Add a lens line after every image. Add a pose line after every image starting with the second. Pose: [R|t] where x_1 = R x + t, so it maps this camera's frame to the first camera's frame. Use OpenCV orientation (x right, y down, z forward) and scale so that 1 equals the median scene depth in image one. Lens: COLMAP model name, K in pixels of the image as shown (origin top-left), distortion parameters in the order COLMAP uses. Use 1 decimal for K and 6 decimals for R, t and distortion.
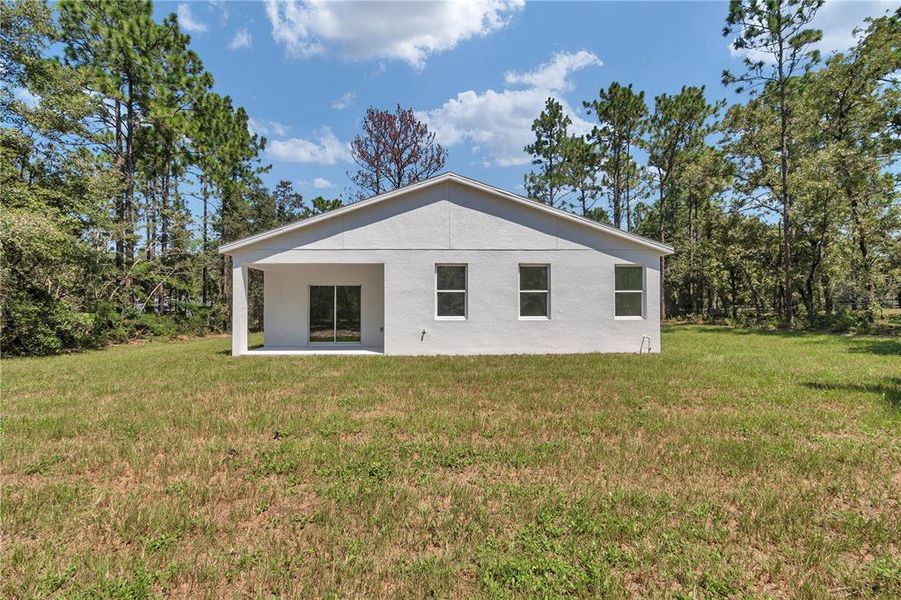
lens RADIAL K [[394.0, 0, 450.5], [0, 394.0, 317.9], [0, 0, 1]] dist [0.001843, 0.000130]
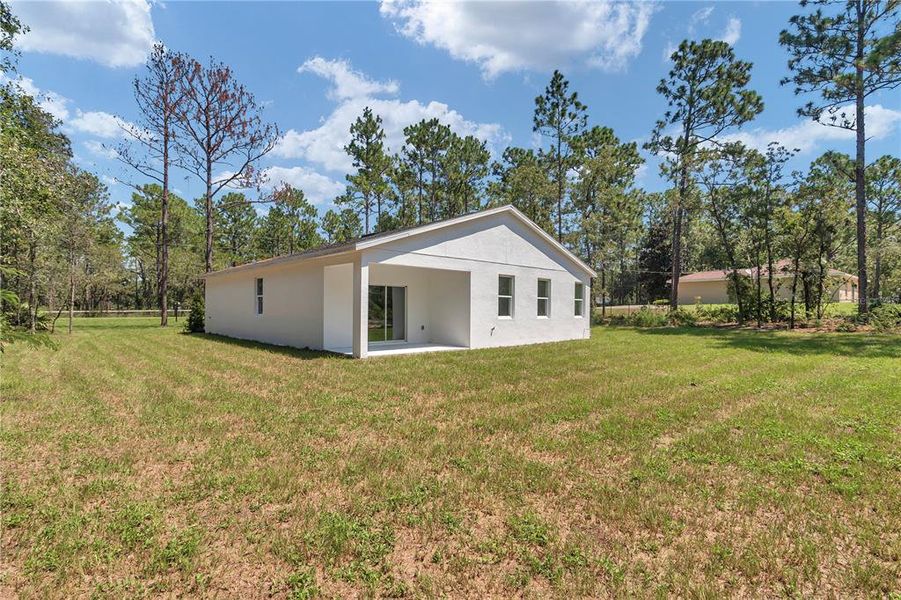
lens RADIAL K [[413.0, 0, 448.7], [0, 413.0, 303.5], [0, 0, 1]] dist [0.002702, 0.000062]
pose [[0.773491, 0.020398, 0.633479, -0.967504], [-0.000214, 0.999490, -0.031923, -0.001664], [-0.633808, 0.024557, 0.773101, 0.080630]]
